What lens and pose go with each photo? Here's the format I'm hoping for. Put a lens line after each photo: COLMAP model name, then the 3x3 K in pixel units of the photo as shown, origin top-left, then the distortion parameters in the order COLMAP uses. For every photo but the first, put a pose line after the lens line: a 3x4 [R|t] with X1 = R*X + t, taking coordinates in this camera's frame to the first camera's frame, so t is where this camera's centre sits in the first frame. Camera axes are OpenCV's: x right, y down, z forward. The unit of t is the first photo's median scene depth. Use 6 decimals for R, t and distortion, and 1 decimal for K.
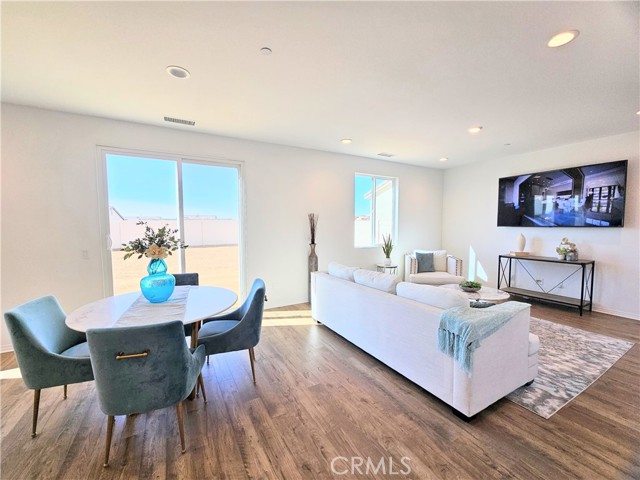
lens RADIAL K [[260.8, 0, 314.8], [0, 260.8, 242.0], [0, 0, 1]] dist [-0.002765, 0.001097]
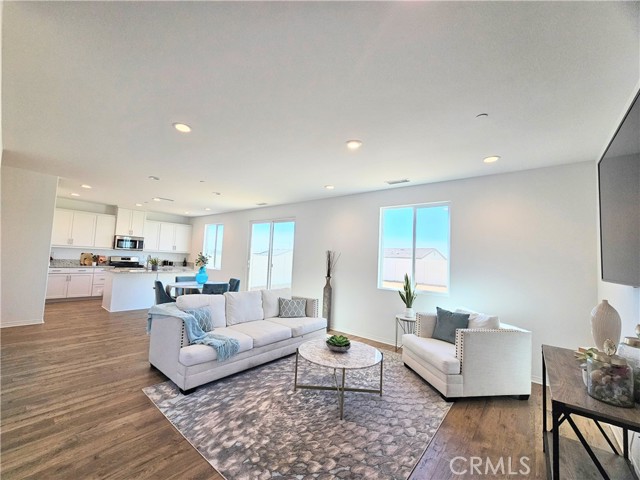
lens RADIAL K [[260.8, 0, 313.0], [0, 260.8, 242.3], [0, 0, 1]] dist [-0.002765, 0.001097]
pose [[0.354588, -0.039872, -0.934172, 1.270314], [-0.113510, 0.989865, -0.085334, -0.045753], [0.928107, 0.136297, 0.346468, 0.625173]]
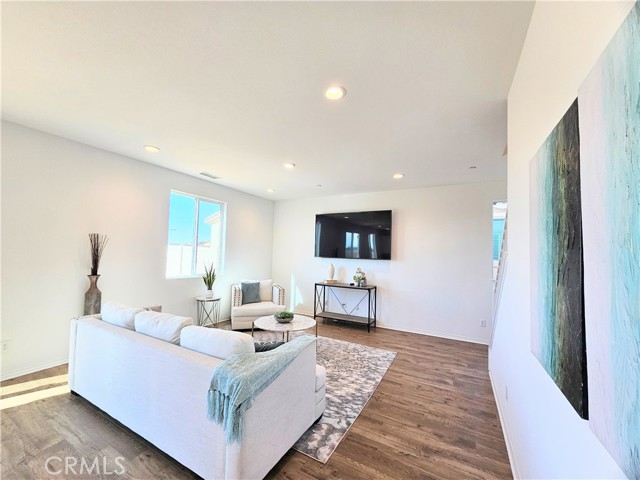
lens RADIAL K [[260.8, 0, 313.2], [0, 260.8, 243.0], [0, 0, 1]] dist [-0.002765, 0.001097]
pose [[0.853622, 0.050854, 0.518404, 0.160222], [0.000724, 0.995106, -0.098810, -0.012248], [-0.520892, 0.084722, 0.849408, 0.074296]]
